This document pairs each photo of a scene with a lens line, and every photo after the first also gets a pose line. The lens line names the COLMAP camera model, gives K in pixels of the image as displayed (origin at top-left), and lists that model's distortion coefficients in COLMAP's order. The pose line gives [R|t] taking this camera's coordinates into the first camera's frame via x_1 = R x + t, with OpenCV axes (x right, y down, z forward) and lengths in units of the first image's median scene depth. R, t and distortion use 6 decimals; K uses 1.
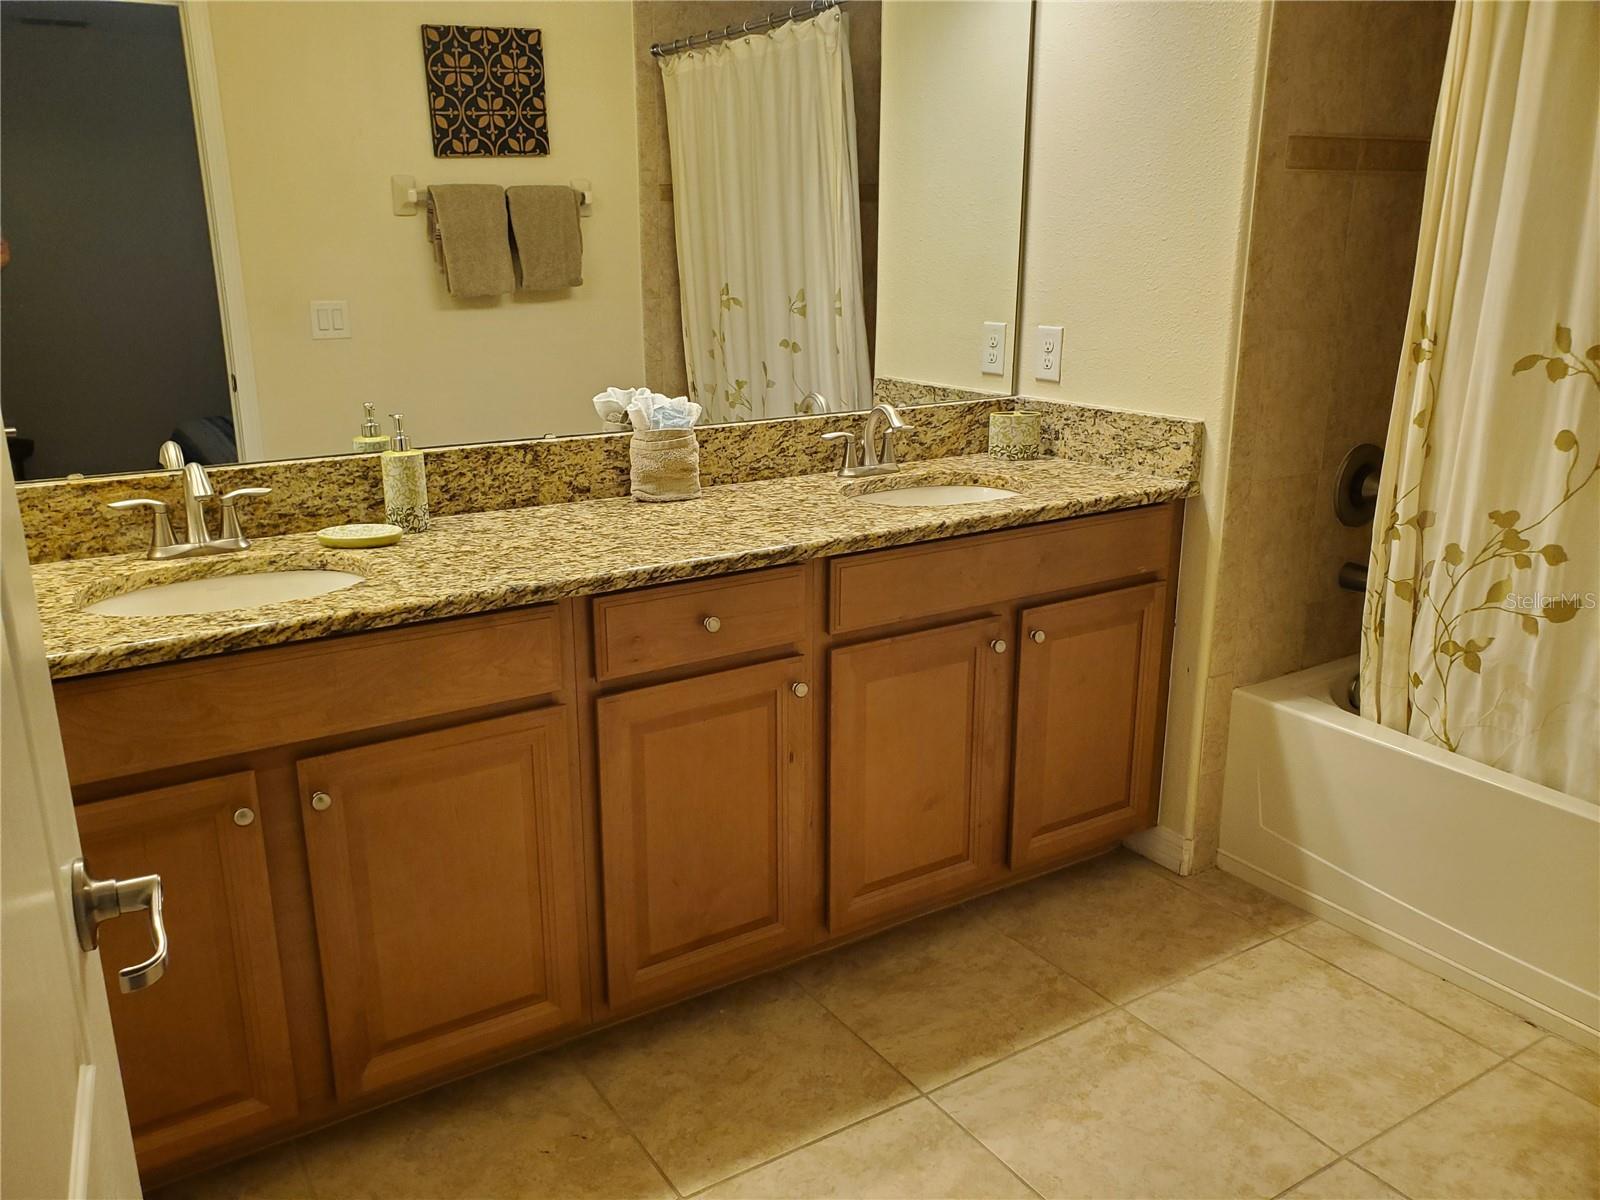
lens RADIAL K [[1234.1, 0, 767.7], [0, 1234.1, 607.3], [0, 0, 1]] dist [0.012244, 0.005664]
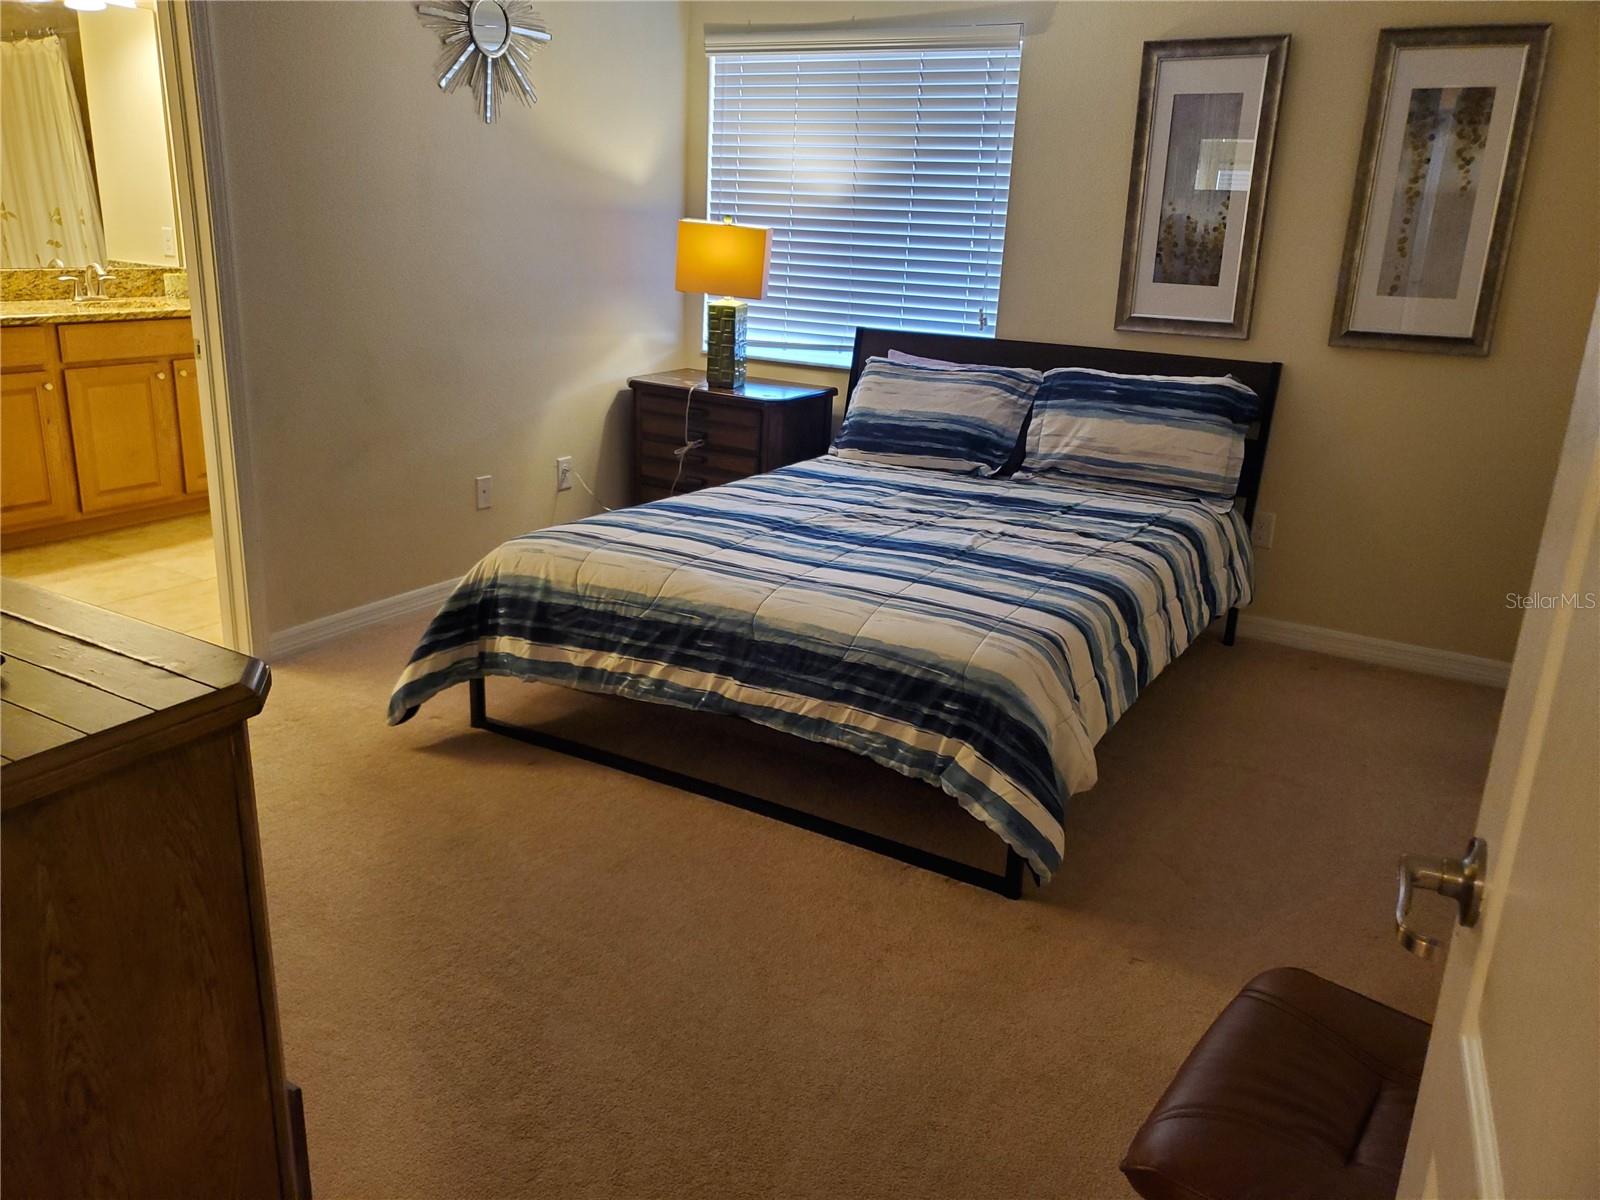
lens RADIAL K [[1234.1, 0, 767.7], [0, 1234.1, 607.3], [0, 0, 1]] dist [0.012244, 0.005664]
pose [[0.890418, -0.096184, 0.444865, 0.120347], [0.084093, 0.995354, 0.046888, 0.379626], [-0.447308, -0.004340, 0.894369, -1.246563]]
